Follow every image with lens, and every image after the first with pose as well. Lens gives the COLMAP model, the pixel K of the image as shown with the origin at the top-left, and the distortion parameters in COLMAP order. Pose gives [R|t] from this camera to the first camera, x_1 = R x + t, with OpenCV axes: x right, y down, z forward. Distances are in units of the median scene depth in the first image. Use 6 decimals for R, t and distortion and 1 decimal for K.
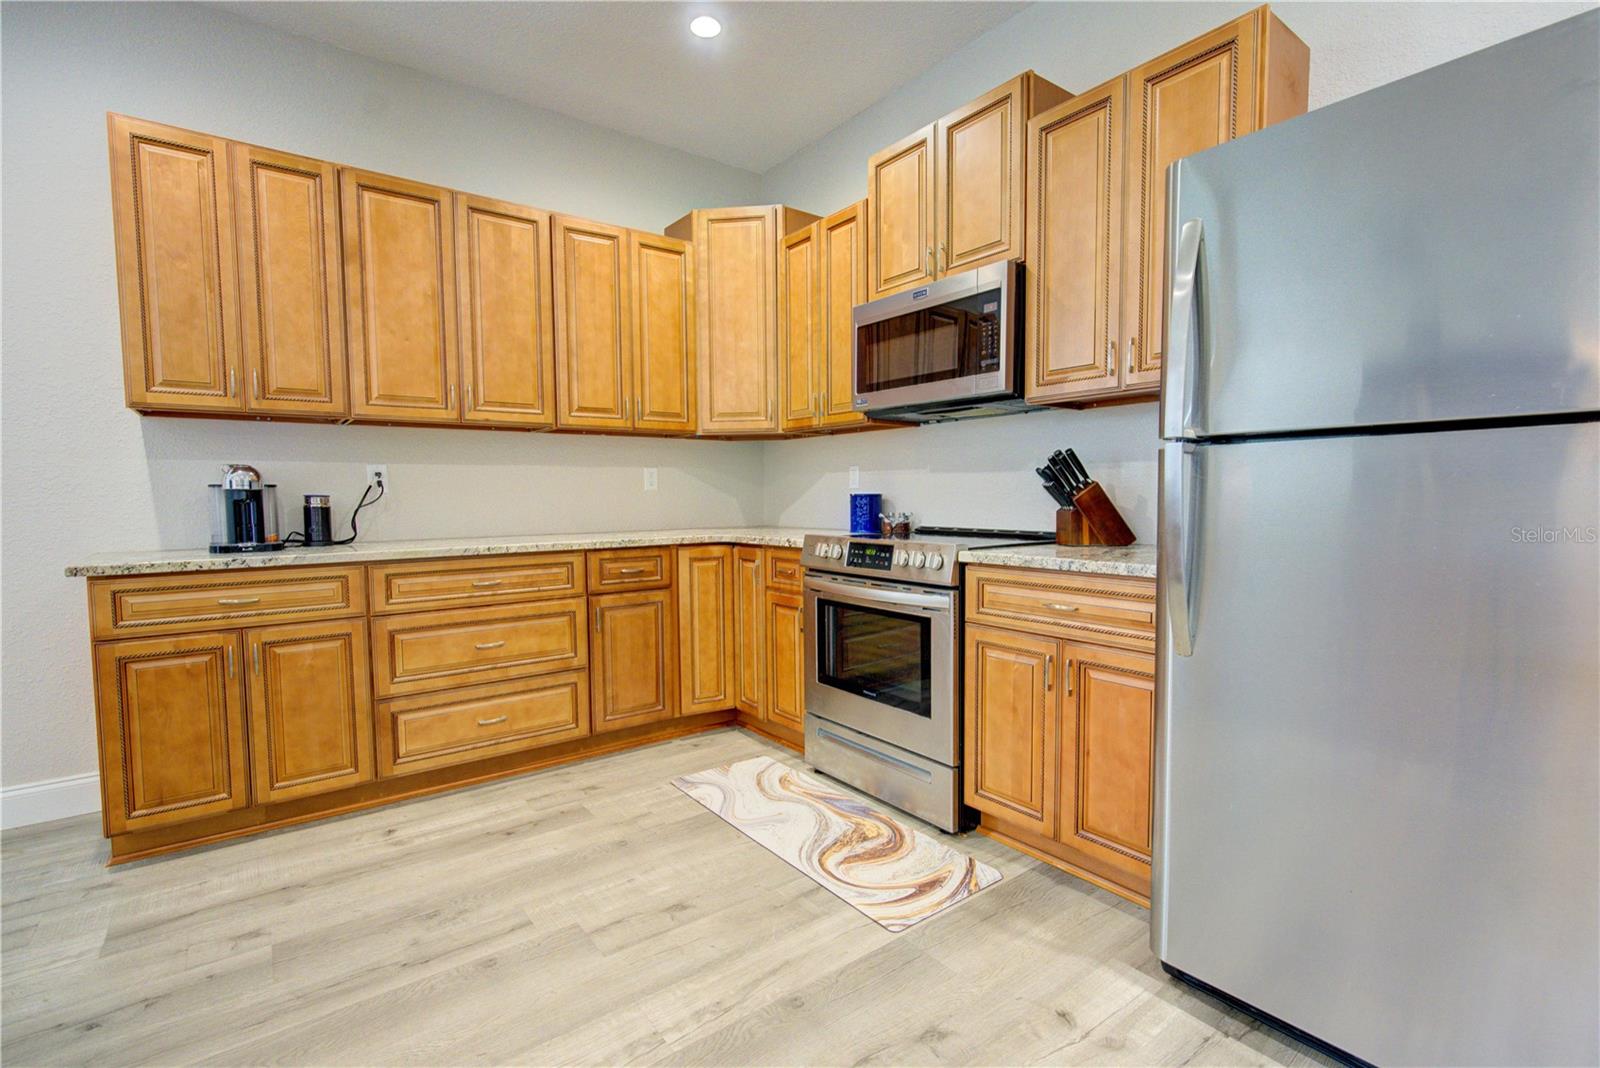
lens RADIAL K [[737.5, 0, 796.5], [0, 737.5, 537.7], [0, 0, 1]] dist [0.000292, 0.000408]
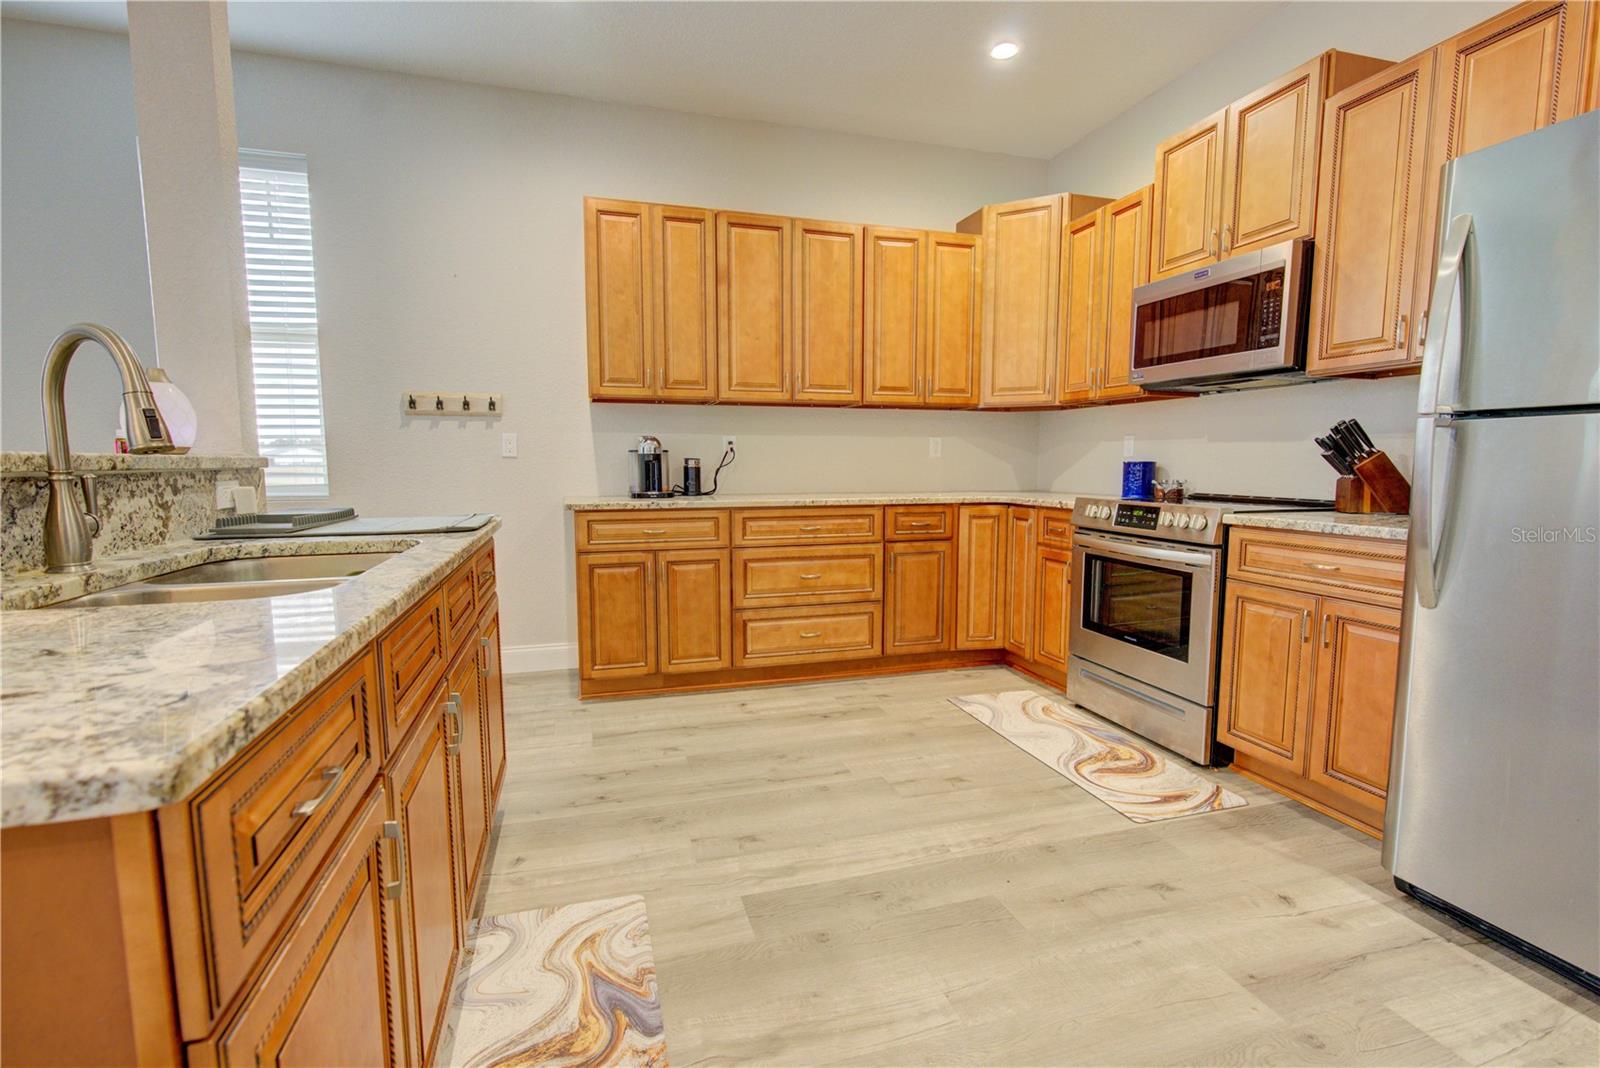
lens RADIAL K [[734.1, 0, 797.6], [0, 734.1, 535.5], [0, 0, 1]] dist [-0.001233, 0.000429]
pose [[0.937472, 0.044604, -0.345192, 0.002503], [-0.029724, 0.998391, 0.048283, 0.014296], [0.346790, -0.035004, 0.937289, -0.221716]]
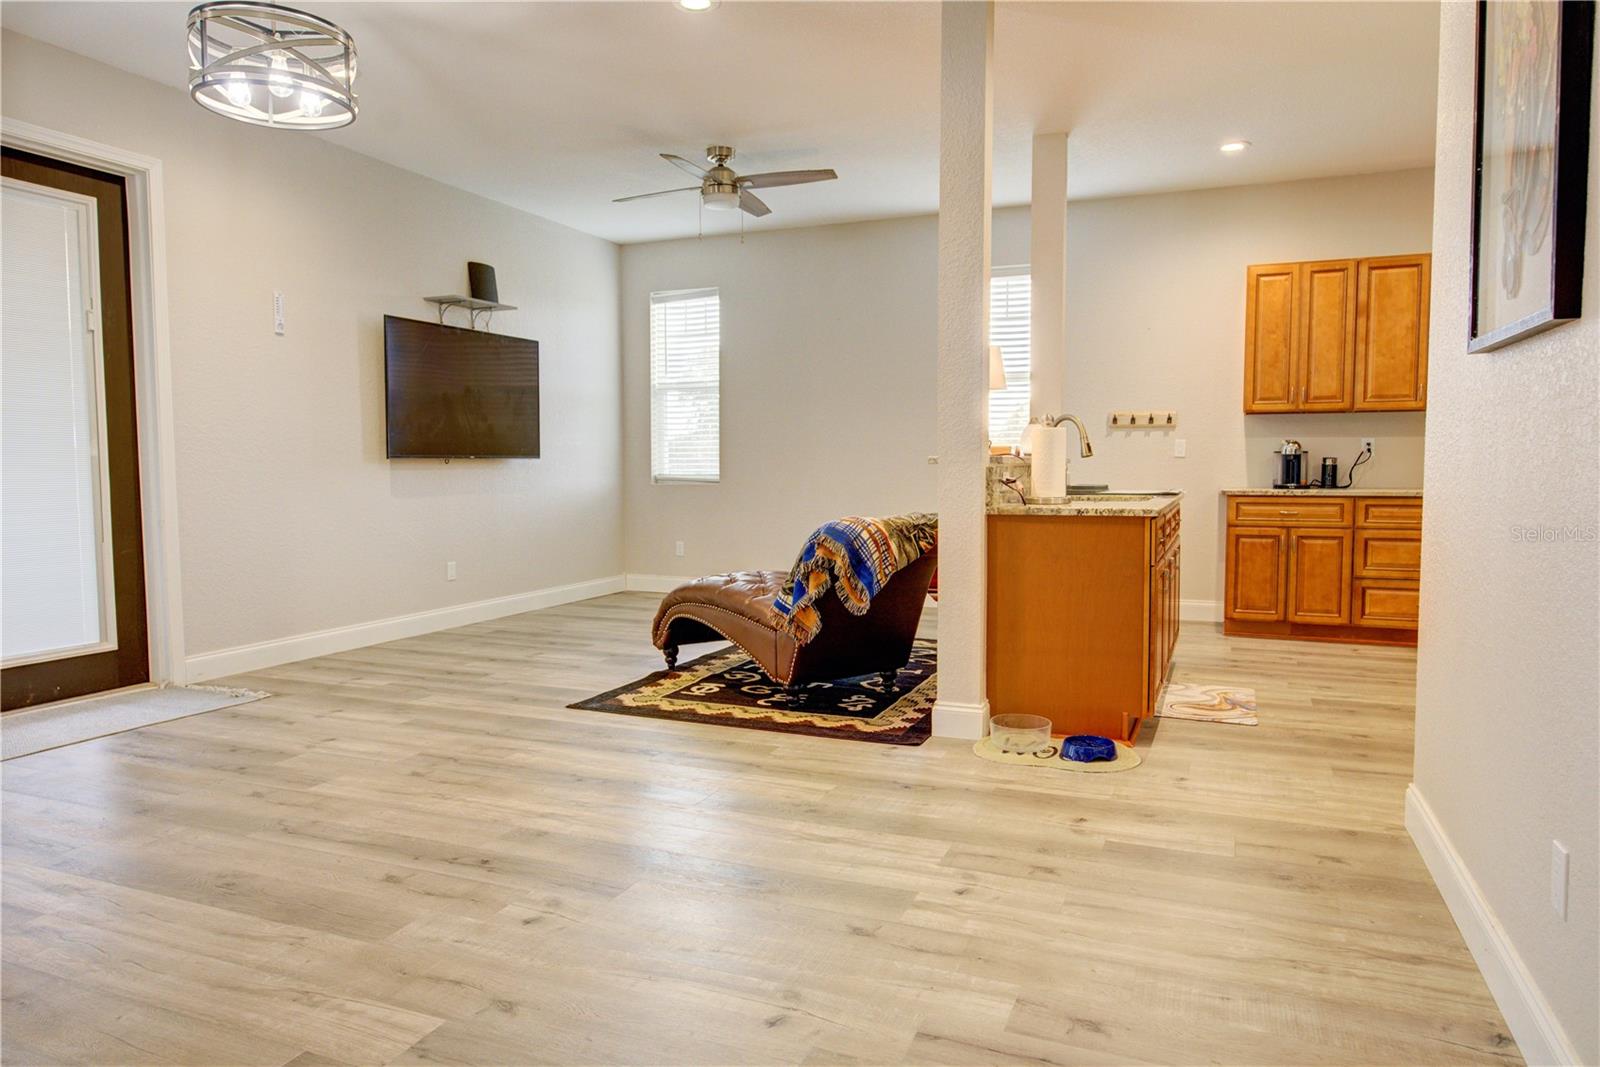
lens RADIAL K [[1038.0, 0, 800.0], [0, 1038.0, 533.5], [0, 0, 1]] dist [-0.000117, 0.000665]
pose [[0.508599, 0.067733, -0.858335, 0.819739], [-0.055434, 0.997409, 0.045861, 0.077458], [0.859217, 0.024256, 0.511036, -1.311139]]
